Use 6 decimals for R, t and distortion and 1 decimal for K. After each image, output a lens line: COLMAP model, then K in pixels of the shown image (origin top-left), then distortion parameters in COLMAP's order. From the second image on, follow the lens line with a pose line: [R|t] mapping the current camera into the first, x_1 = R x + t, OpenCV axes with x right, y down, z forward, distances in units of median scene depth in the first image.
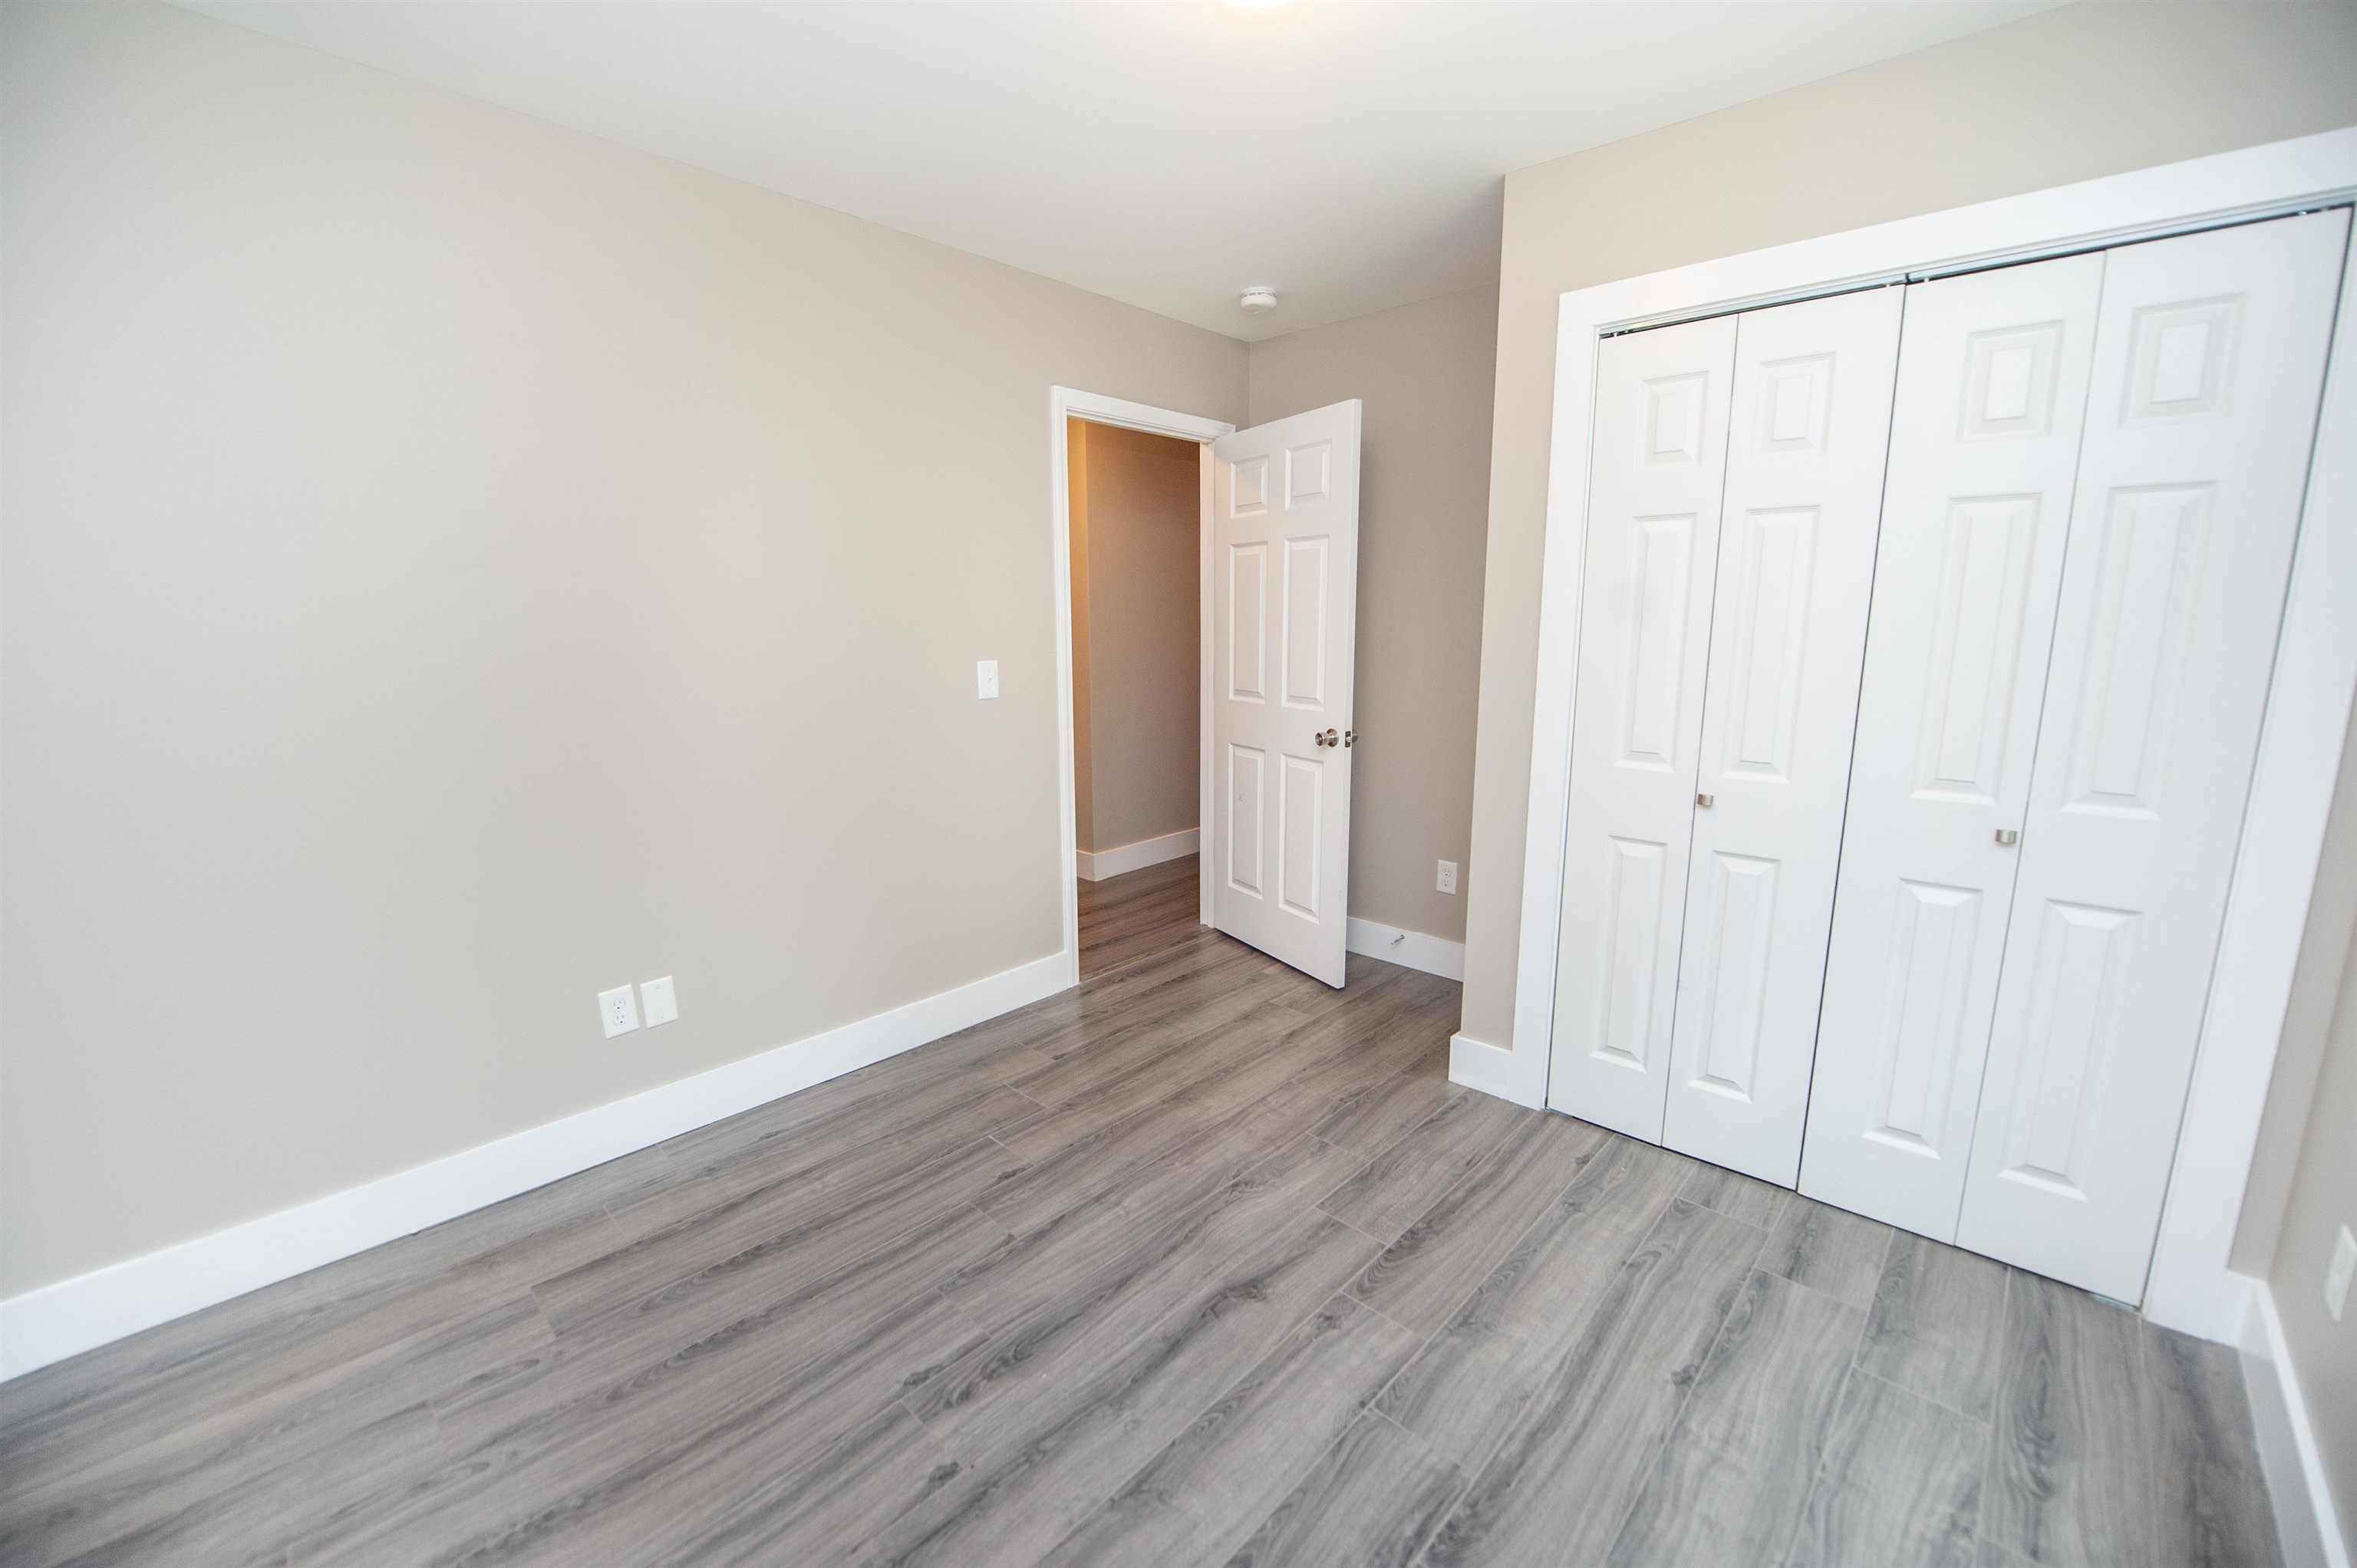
lens RADIAL K [[969.3, 0, 1172.8], [0, 969.3, 785.0], [0, 0, 1]] dist [-0.020515, -0.001415]
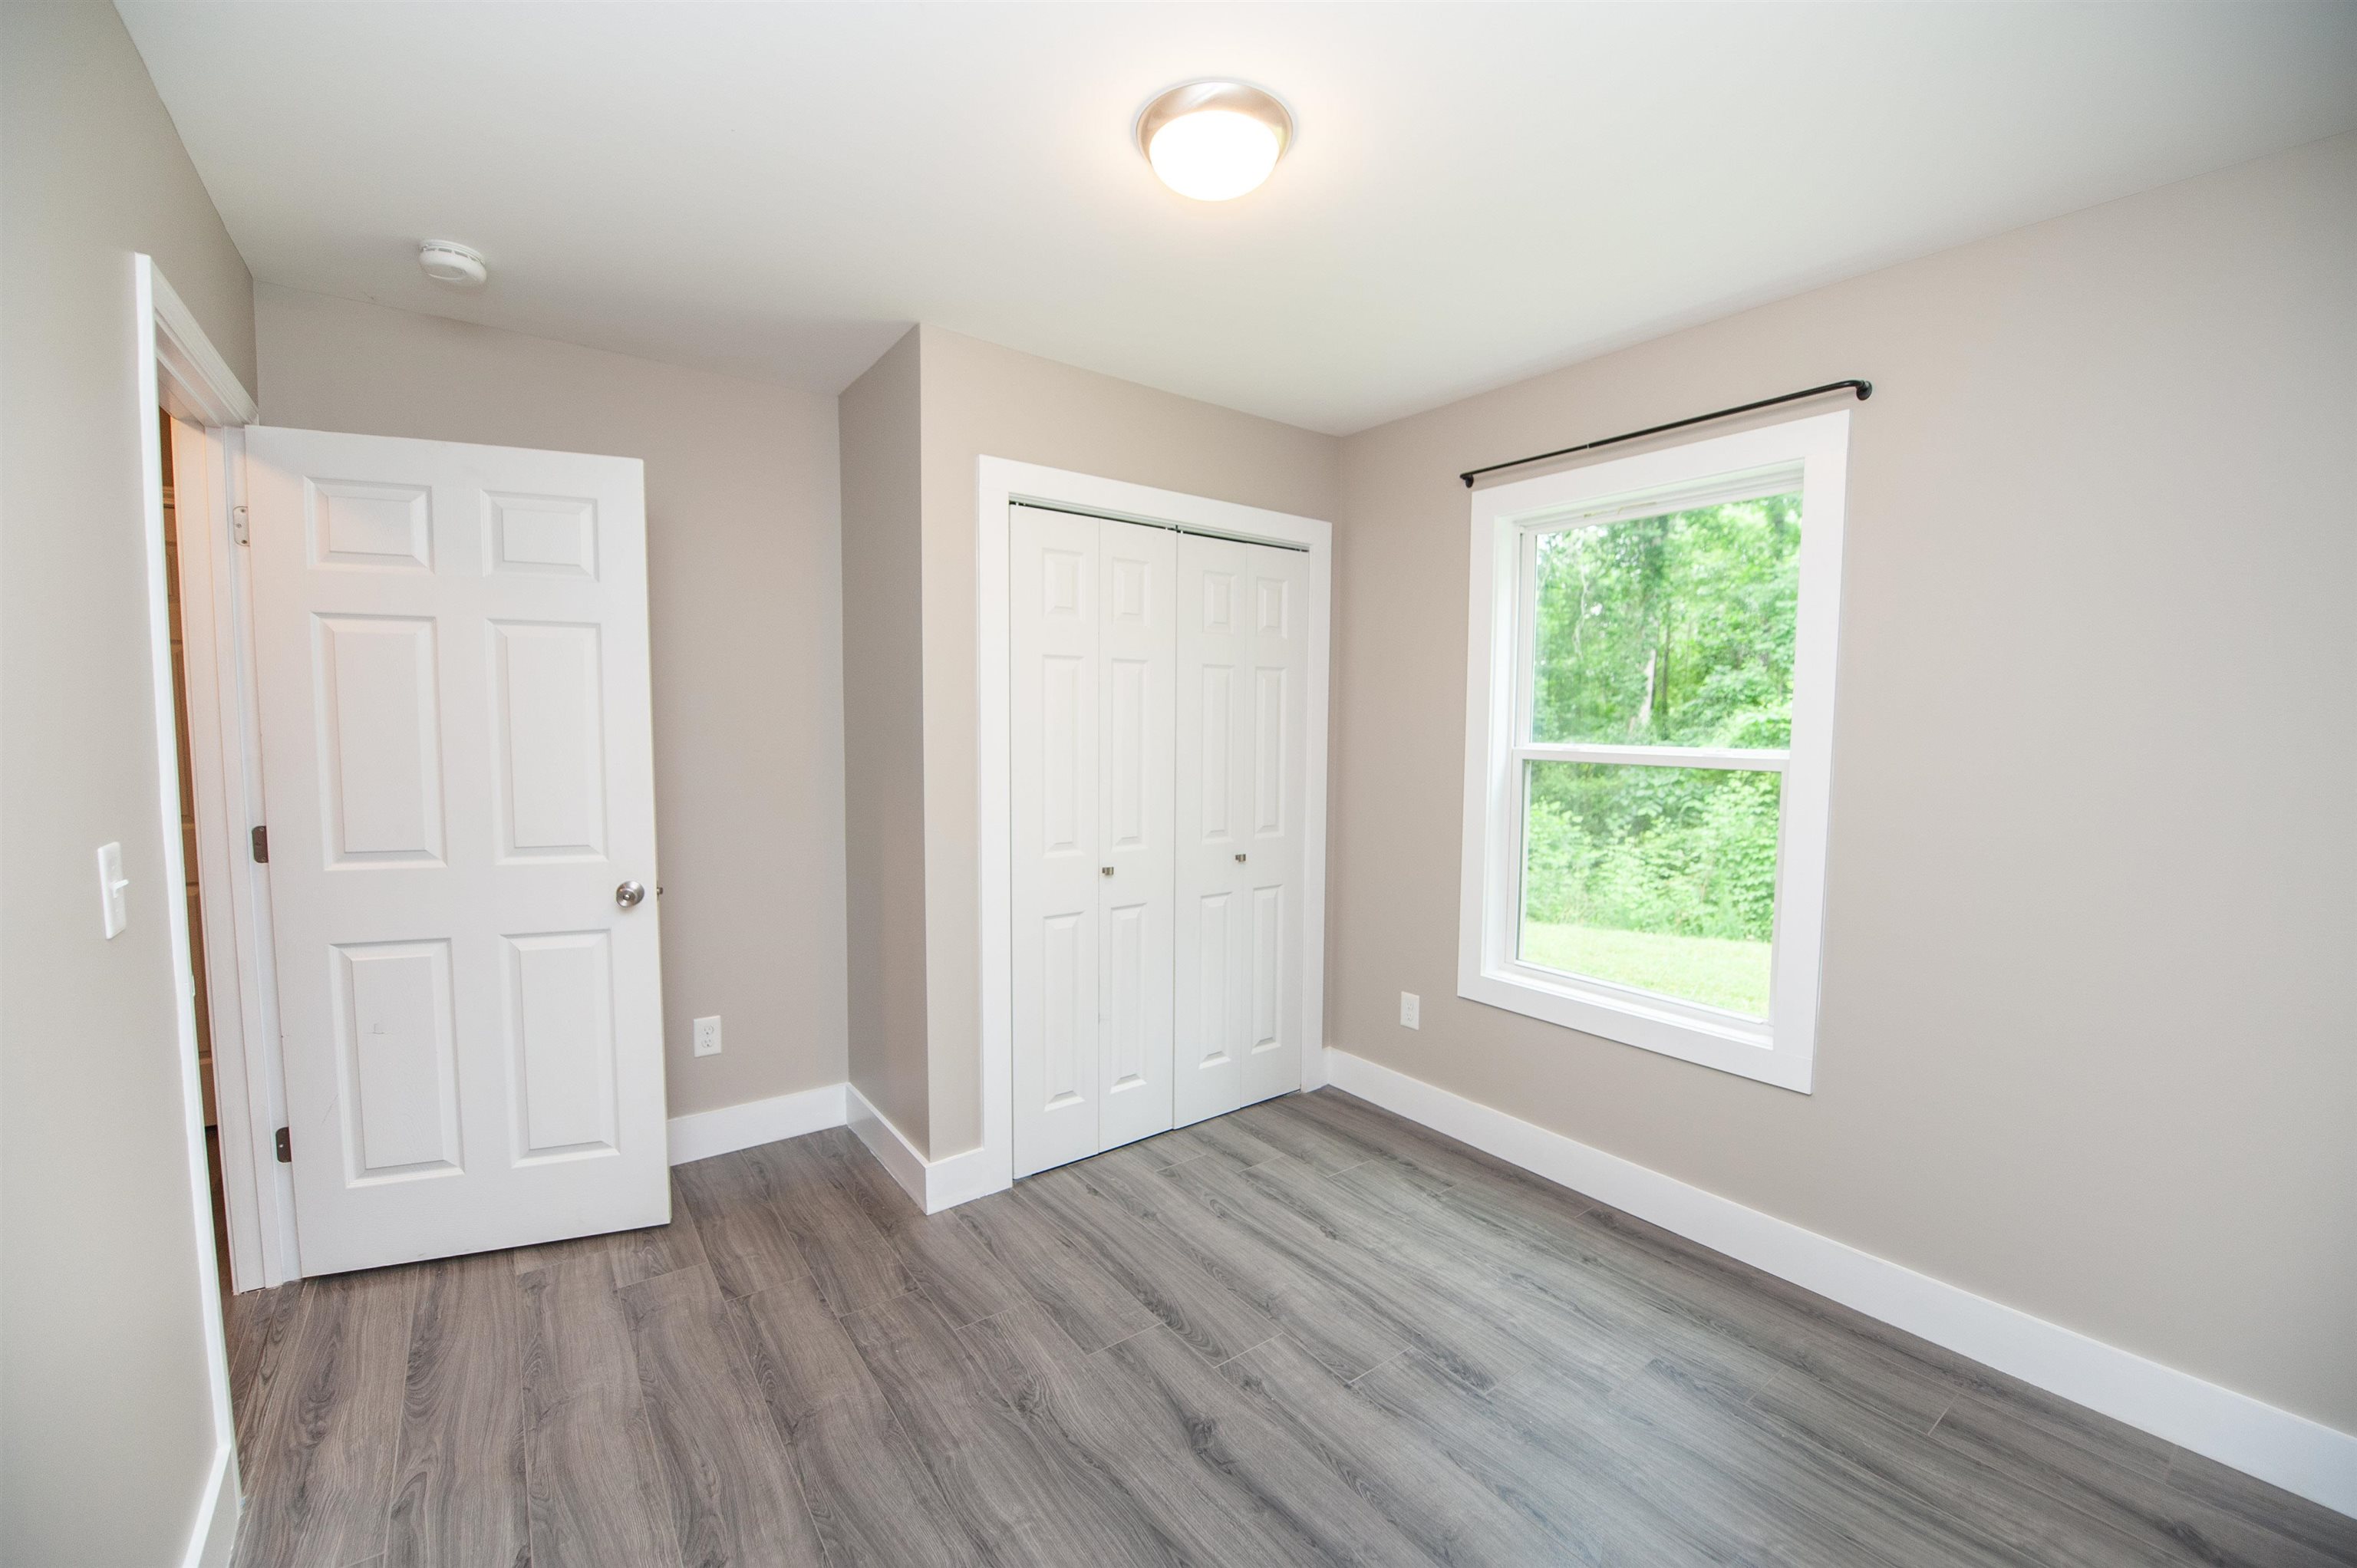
lens RADIAL K [[969.3, 0, 1180.0], [0, 969.3, 783.6], [0, 0, 1]] dist [-0.020515, -0.001415]
pose [[0.144492, -0.065386, 0.987343, -0.728145], [0.155708, 0.986885, 0.042569, -0.143504], [-0.977178, 0.147587, 0.152778, 0.671648]]
